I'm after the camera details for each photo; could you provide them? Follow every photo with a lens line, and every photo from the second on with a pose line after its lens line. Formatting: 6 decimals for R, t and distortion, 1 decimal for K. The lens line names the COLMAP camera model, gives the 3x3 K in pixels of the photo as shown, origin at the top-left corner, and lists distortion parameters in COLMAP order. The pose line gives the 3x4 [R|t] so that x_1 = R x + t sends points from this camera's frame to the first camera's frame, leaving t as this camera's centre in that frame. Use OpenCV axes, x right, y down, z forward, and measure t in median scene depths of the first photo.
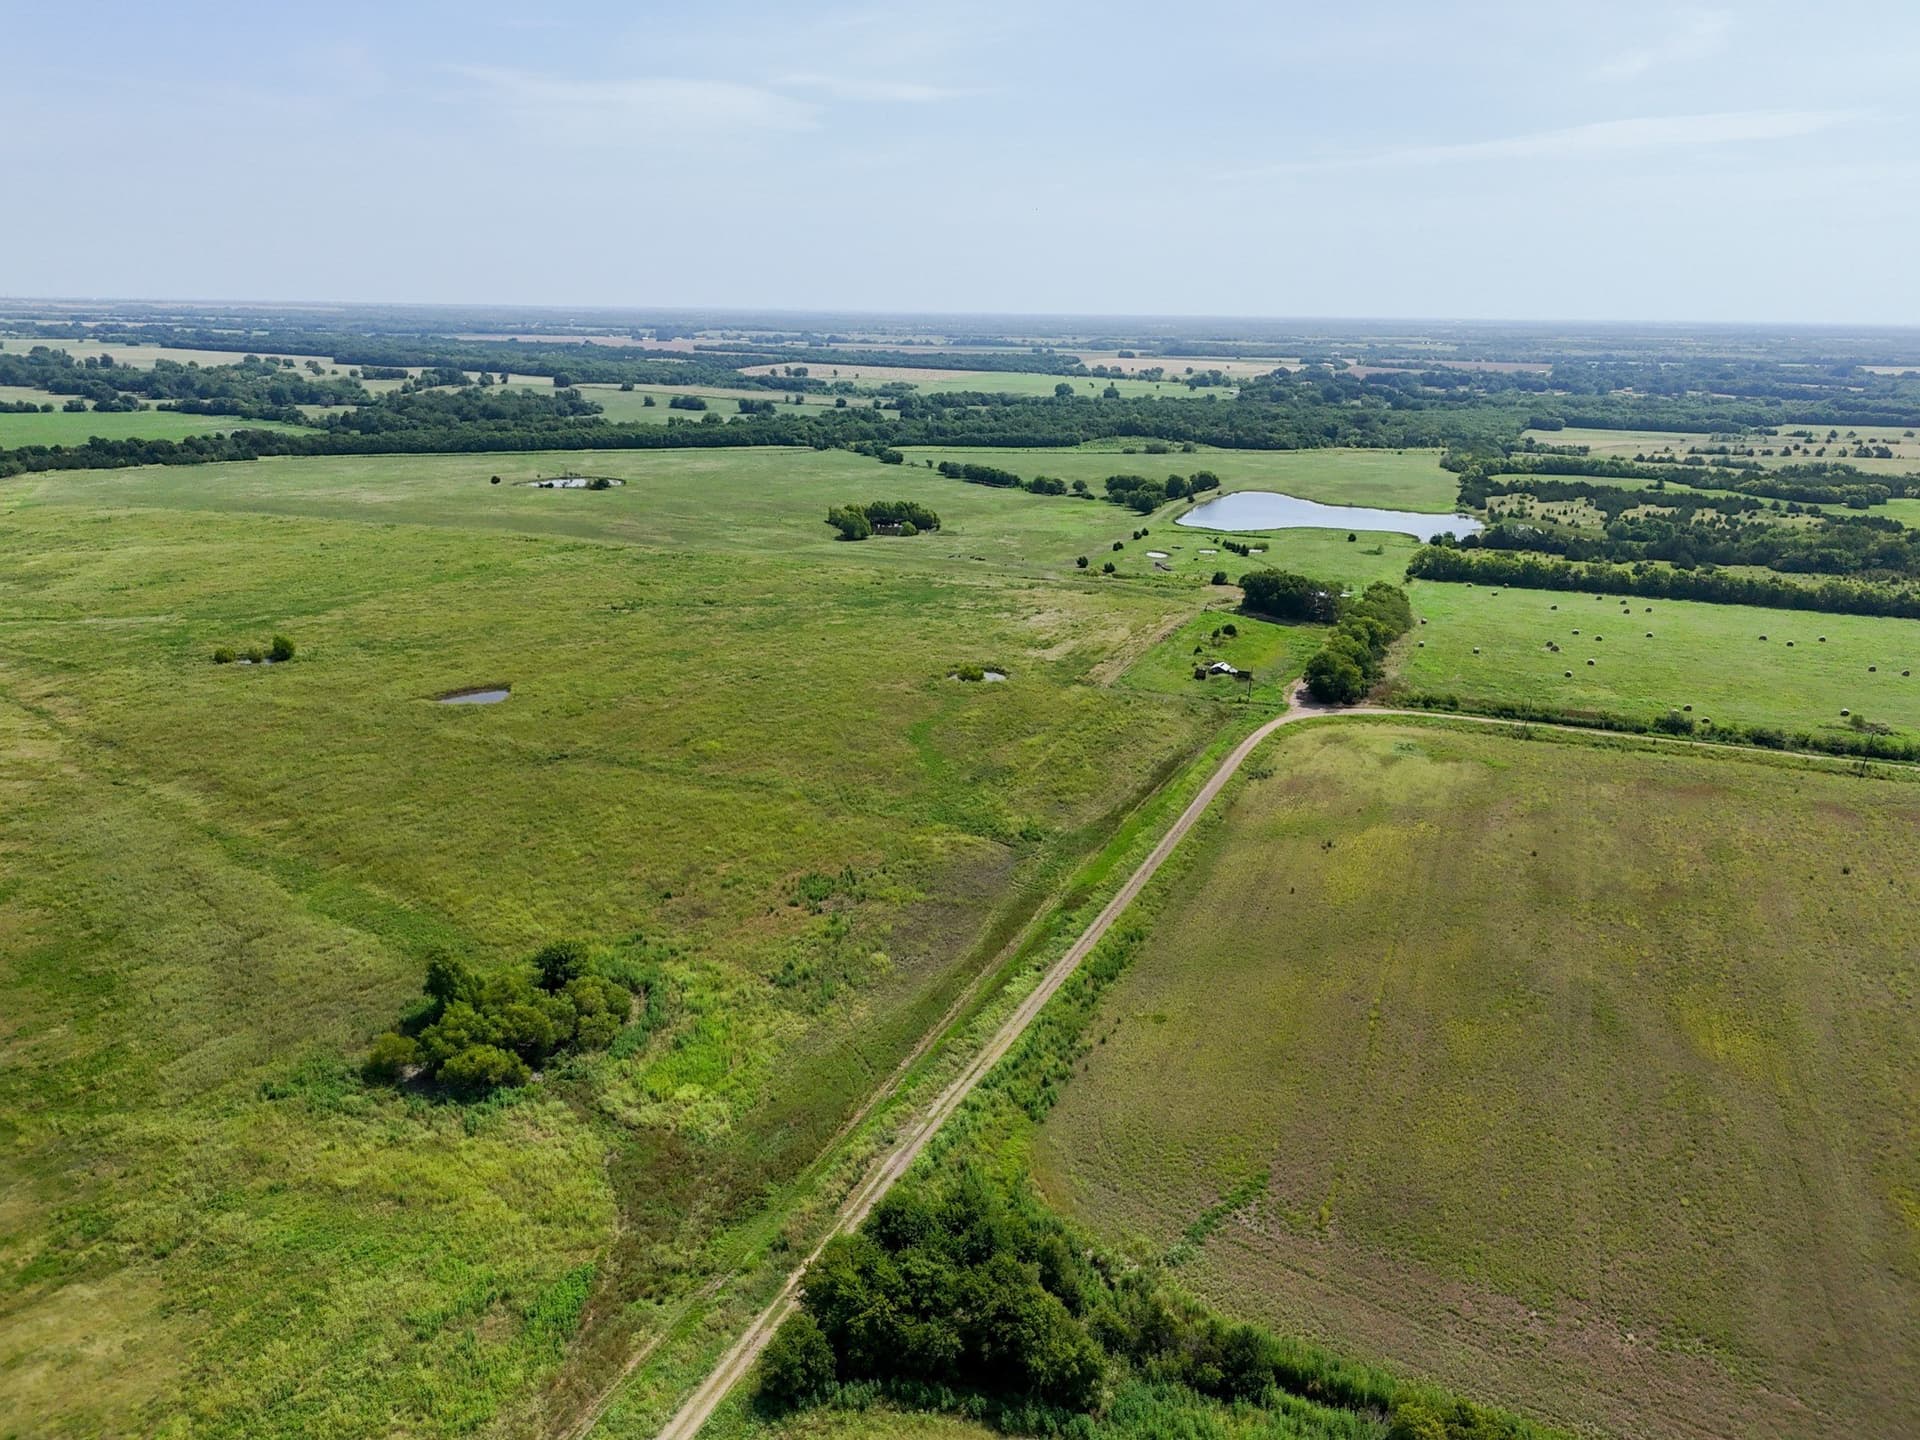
lens RADIAL K [[1415.4, 0, 962.7], [0, 1415.4, 713.6], [0, 0, 1]] dist [0.062373, -0.063401]
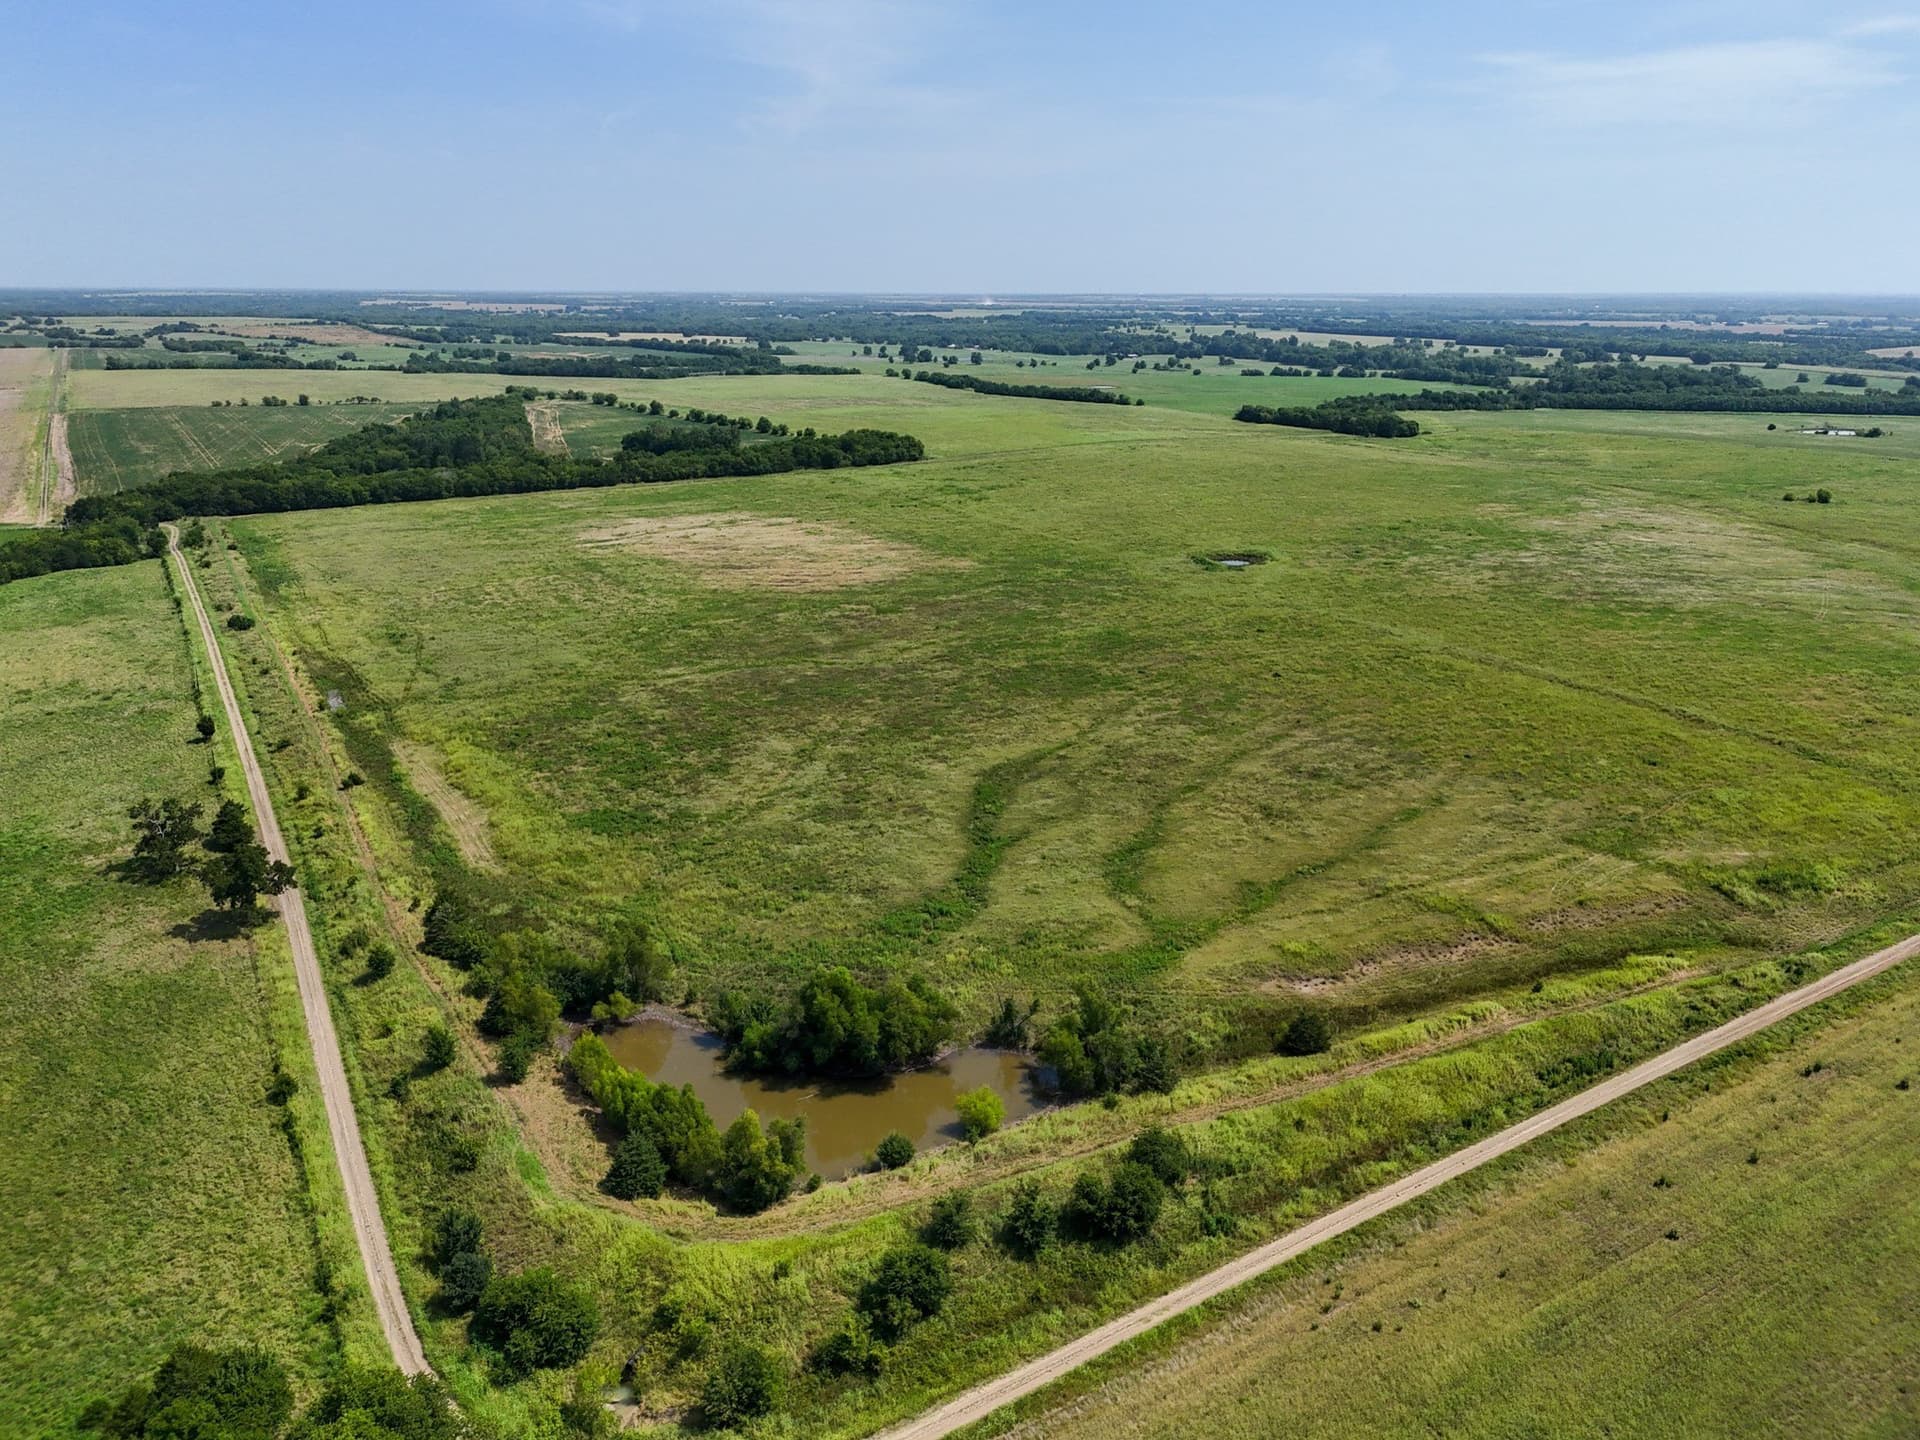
lens RADIAL K [[1415.4, 0, 962.7], [0, 1415.4, 713.6], [0, 0, 1]] dist [0.062373, -0.063401]
pose [[0.806821, 0.159005, -0.568996, -0.065569], [-0.155272, 0.986314, 0.055452, 0.058453], [0.570026, 0.043610, 0.820468, -0.201933]]
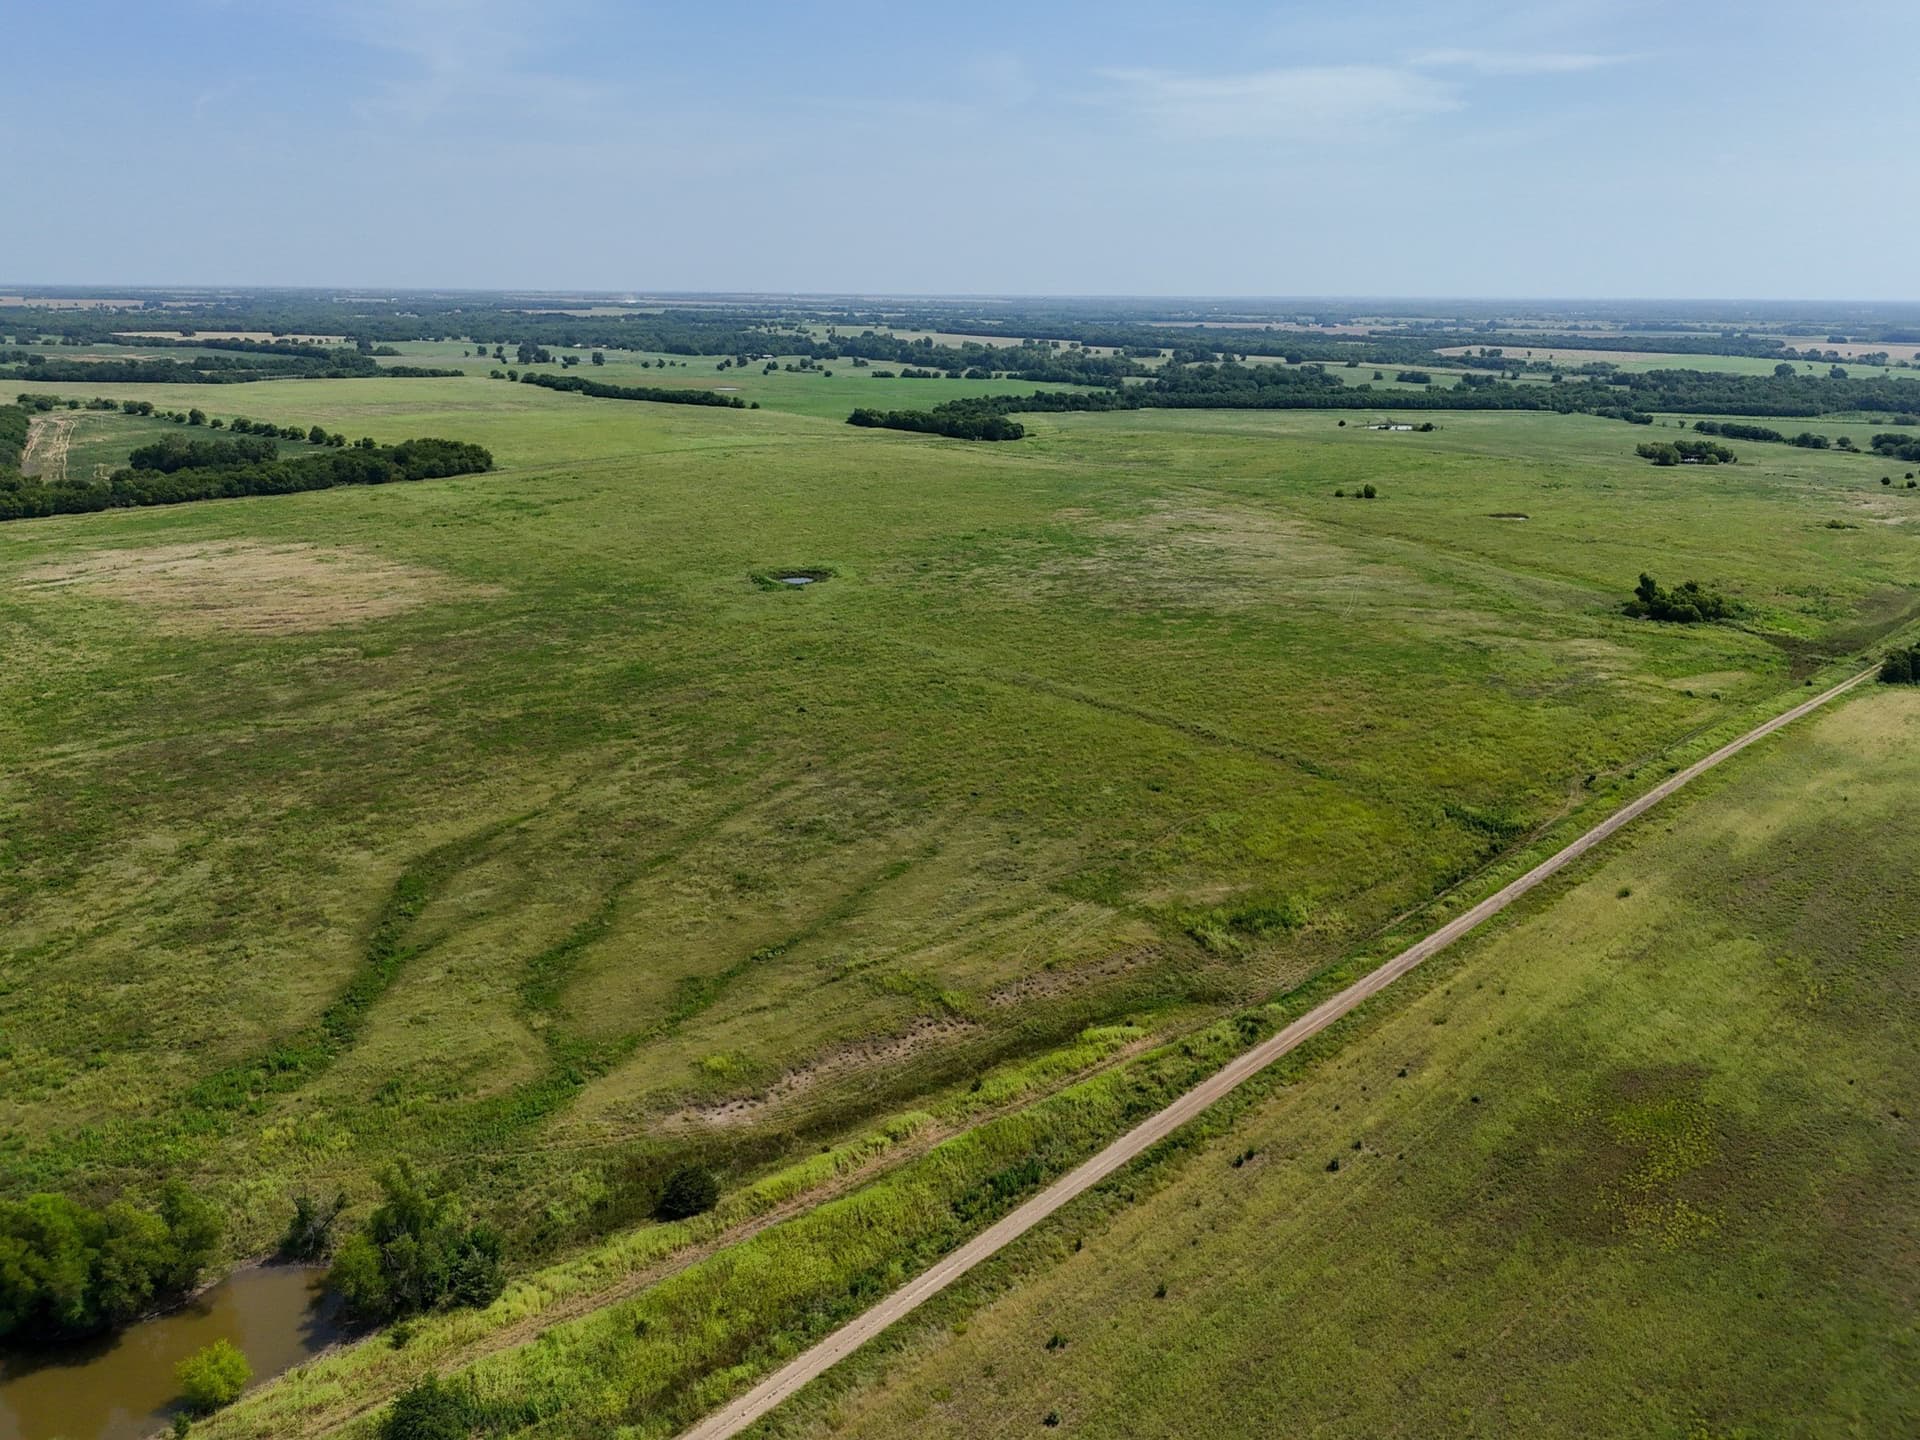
lens RADIAL K [[1412.3, 0, 961.2], [0, 1412.3, 699.0], [0, 0, 1]] dist [0.100718, -0.145678]
pose [[0.919595, 0.103075, -0.379104, -0.055539], [-0.104185, 0.994401, 0.017648, 0.050304], [0.378800, 0.023268, 0.925186, -0.174670]]
